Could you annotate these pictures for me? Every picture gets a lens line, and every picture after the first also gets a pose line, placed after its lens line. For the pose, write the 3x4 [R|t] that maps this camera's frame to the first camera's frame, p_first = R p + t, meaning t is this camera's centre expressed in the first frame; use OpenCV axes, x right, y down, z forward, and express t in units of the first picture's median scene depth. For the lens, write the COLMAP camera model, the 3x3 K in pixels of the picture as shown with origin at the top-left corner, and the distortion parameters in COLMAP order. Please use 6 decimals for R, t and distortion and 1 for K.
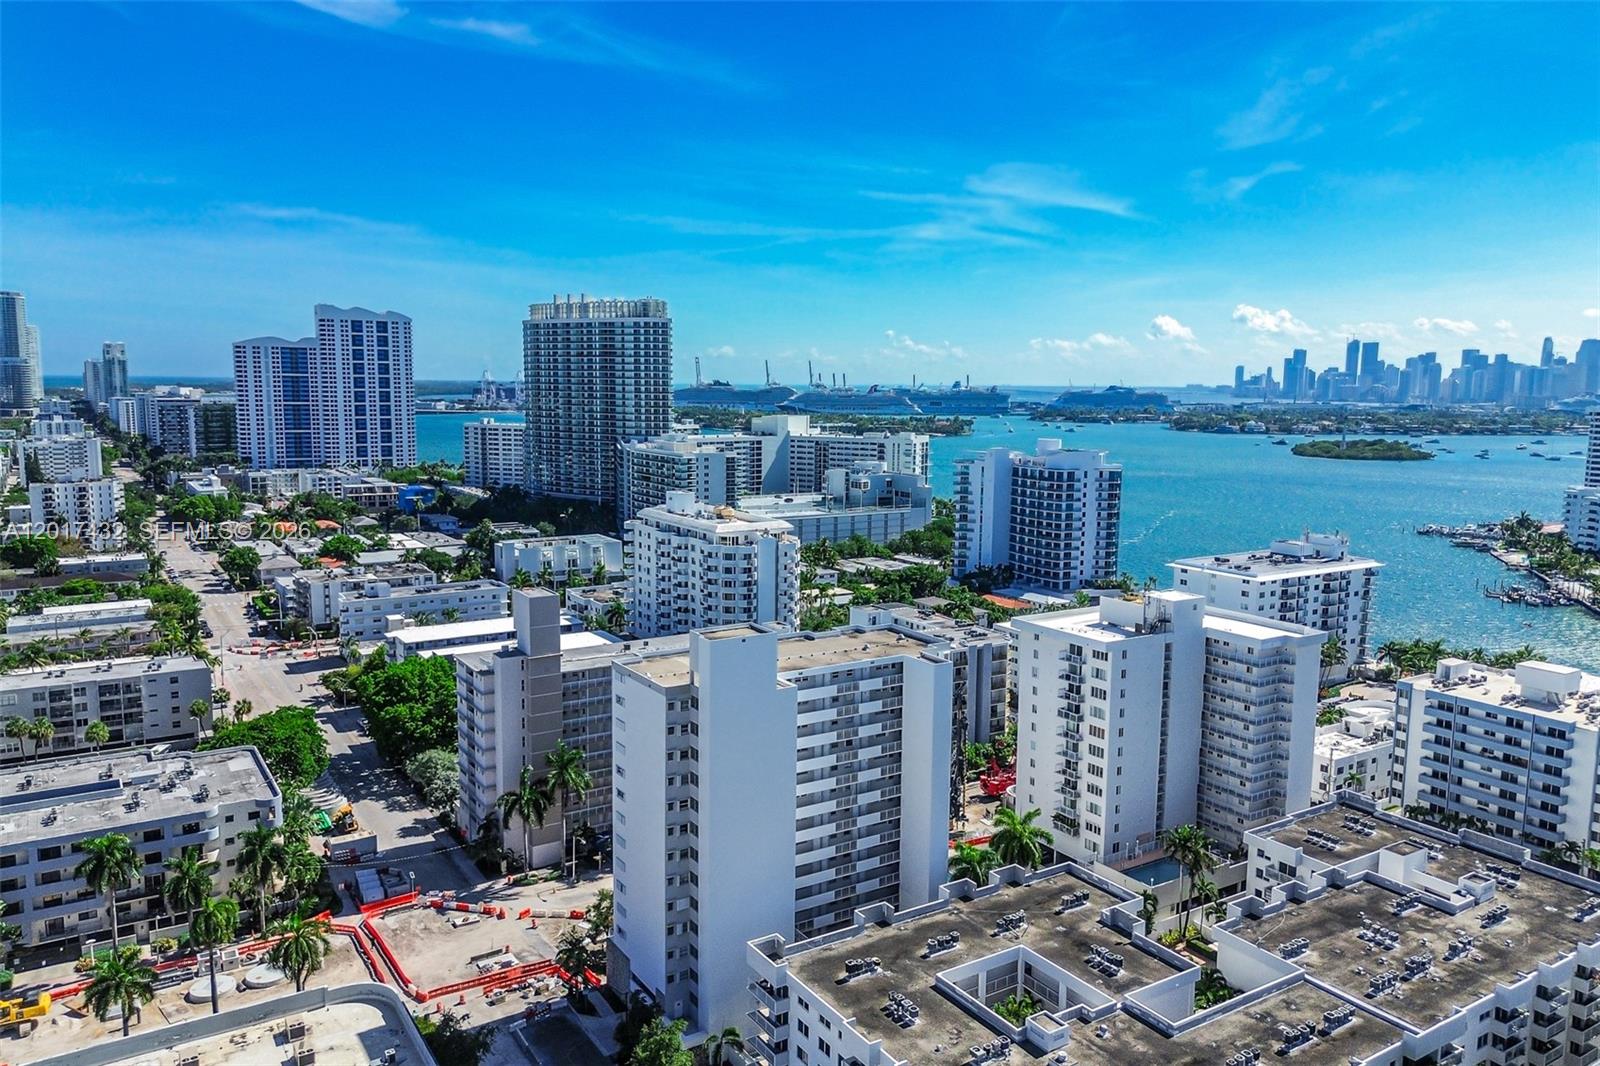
lens RADIAL K [[1144.9, 0, 801.6], [0, 1144.9, 539.8], [0, 0, 1]] dist [0.086302, -0.096834]
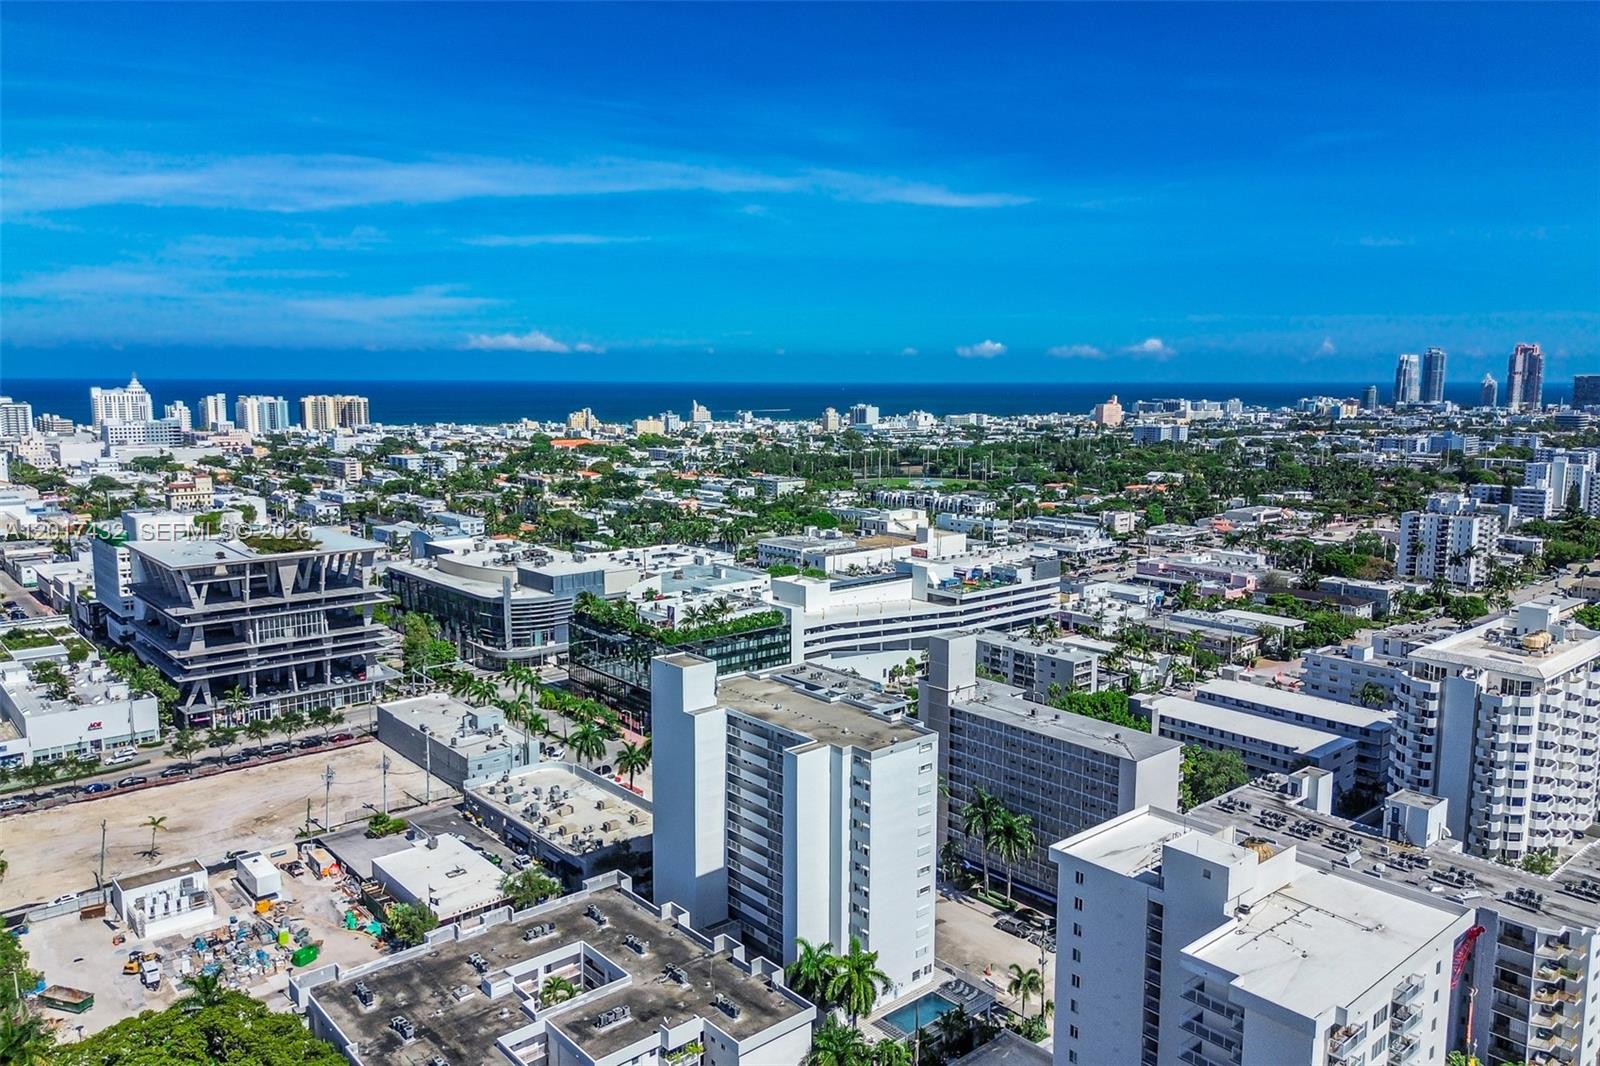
lens RADIAL K [[1138.3, 0, 796.2], [0, 1138.3, 526.6], [0, 0, 1]] dist [0.080290, -0.087652]
pose [[0.144364, 0.120277, -0.982188, 0.298017], [-0.137838, 0.985353, 0.100404, -0.054478], [0.979877, 0.120888, 0.158829, 0.210085]]
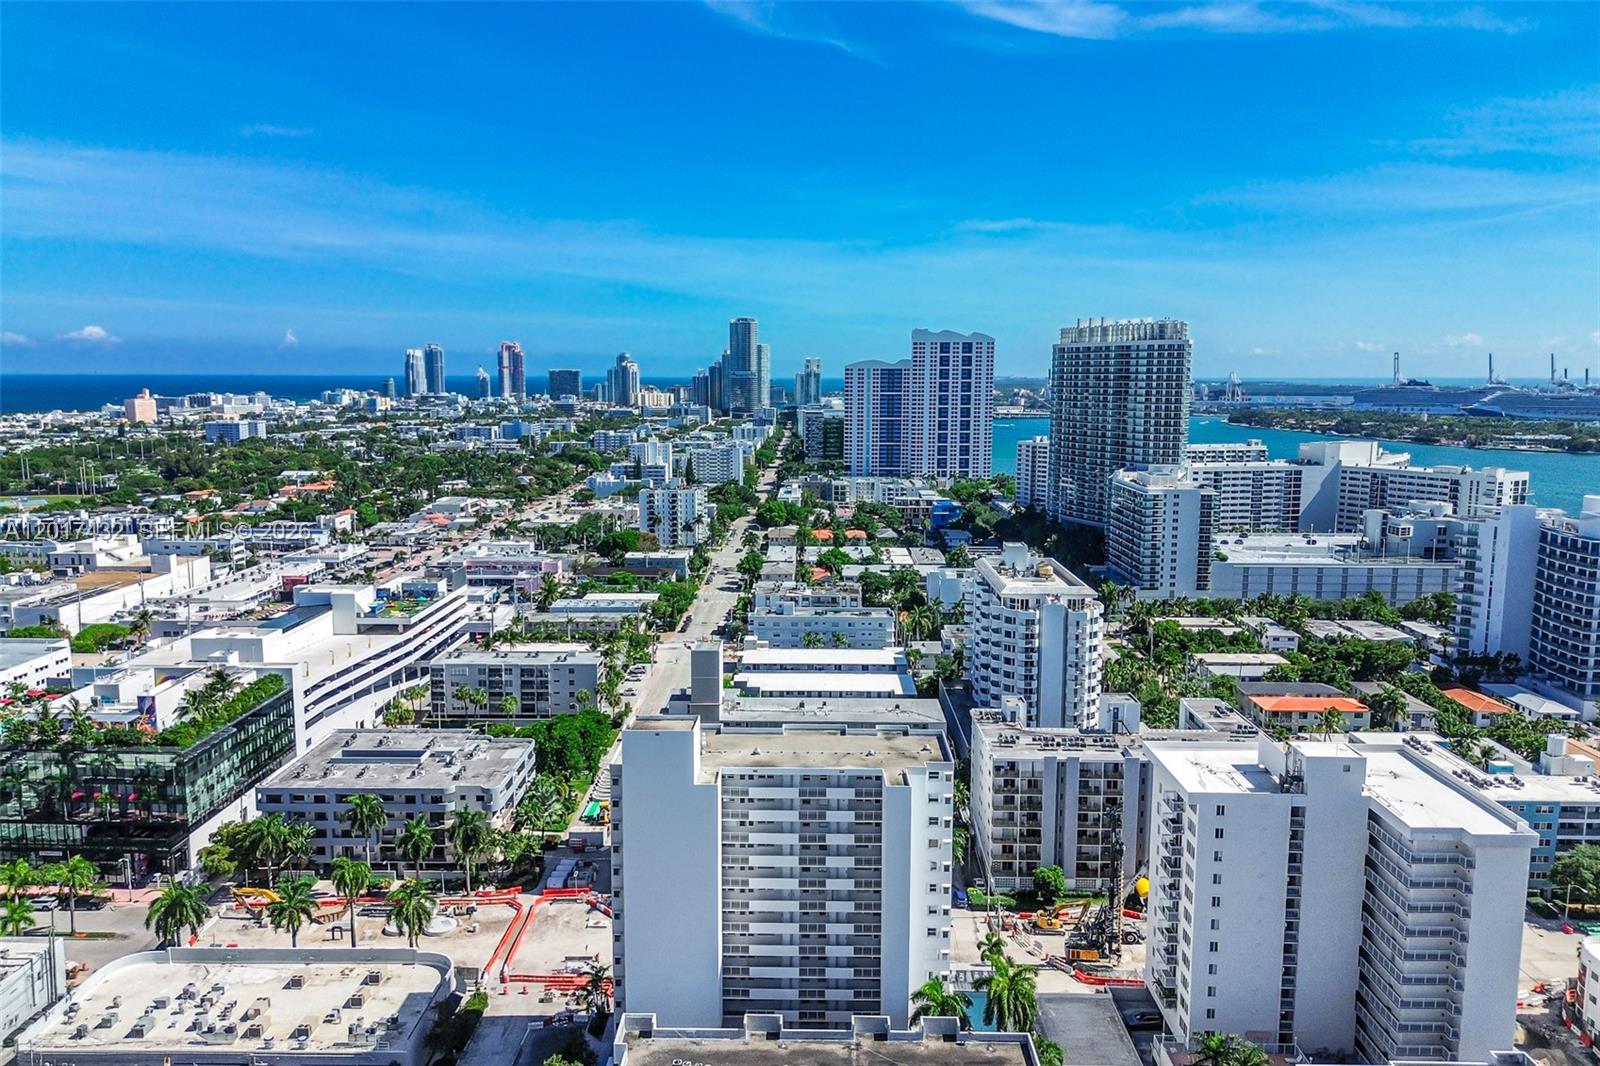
lens RADIAL K [[1144.9, 0, 801.6], [0, 1144.9, 539.8], [0, 0, 1]] dist [0.086302, -0.096834]
pose [[0.832989, 0.072314, -0.548543, 0.149053], [-0.070243, 0.997222, 0.024794, -0.030408], [0.548812, 0.017878, 0.835754, 0.039671]]
